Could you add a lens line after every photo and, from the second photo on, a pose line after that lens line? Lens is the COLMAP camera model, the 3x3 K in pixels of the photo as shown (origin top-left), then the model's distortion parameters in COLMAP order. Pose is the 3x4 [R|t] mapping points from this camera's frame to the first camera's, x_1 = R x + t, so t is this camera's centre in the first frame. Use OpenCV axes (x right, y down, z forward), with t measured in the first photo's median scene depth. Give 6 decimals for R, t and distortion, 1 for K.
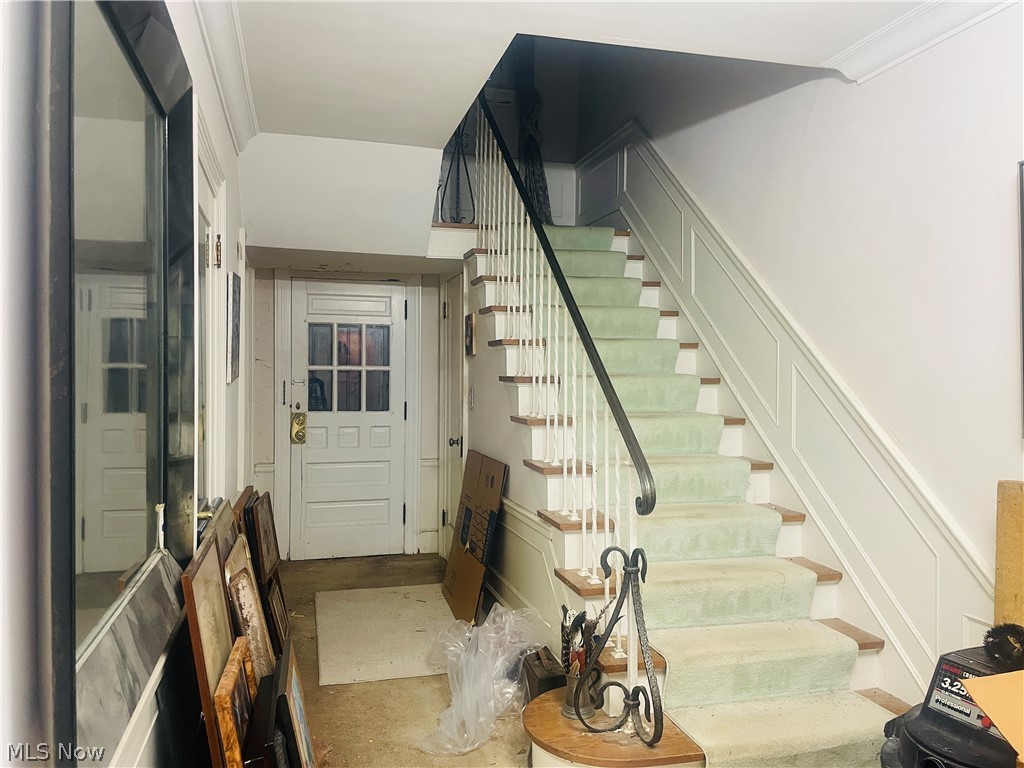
lens RADIAL K [[781.5, 0, 512.0], [0, 781.5, 384.0], [0, 0, 1]] dist [0.081070, -0.099359]
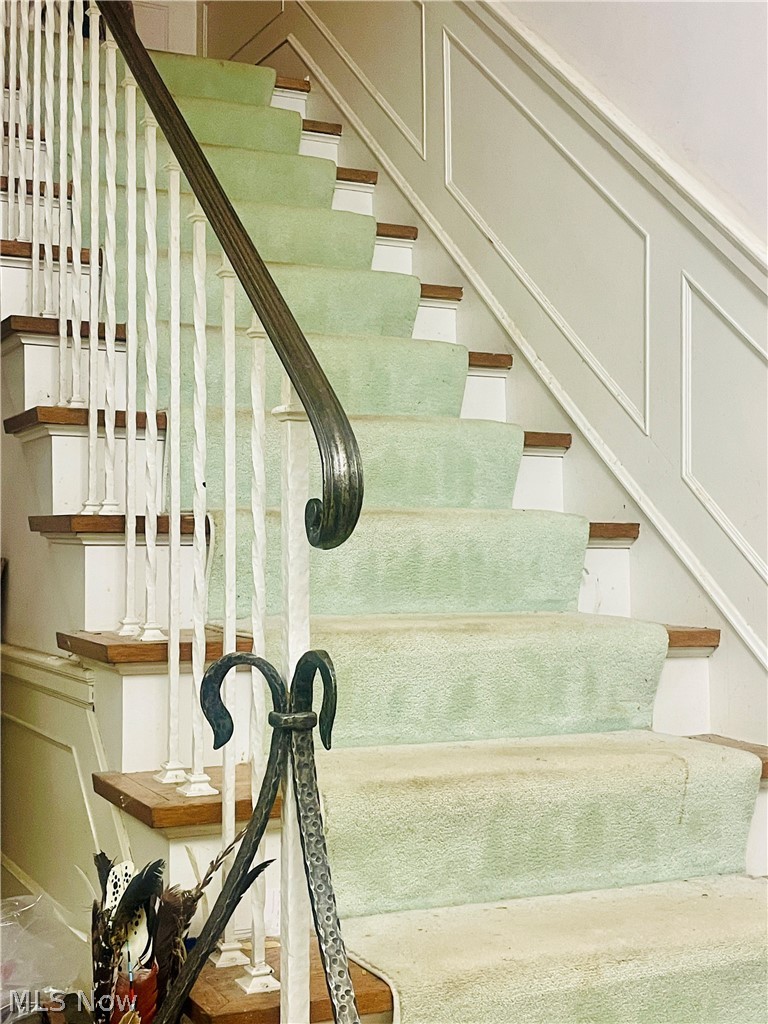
lens RADIAL K [[1387.6, 0, 384.0], [0, 1387.6, 512.0], [0, 0, 1]] dist [0.081865, -0.116045]
pose [[0.981731, 0.006060, 0.190180, 0.067445], [0.002728, 0.998942, -0.045916, 0.154980], [-0.190257, 0.045596, 0.980675, 0.356468]]
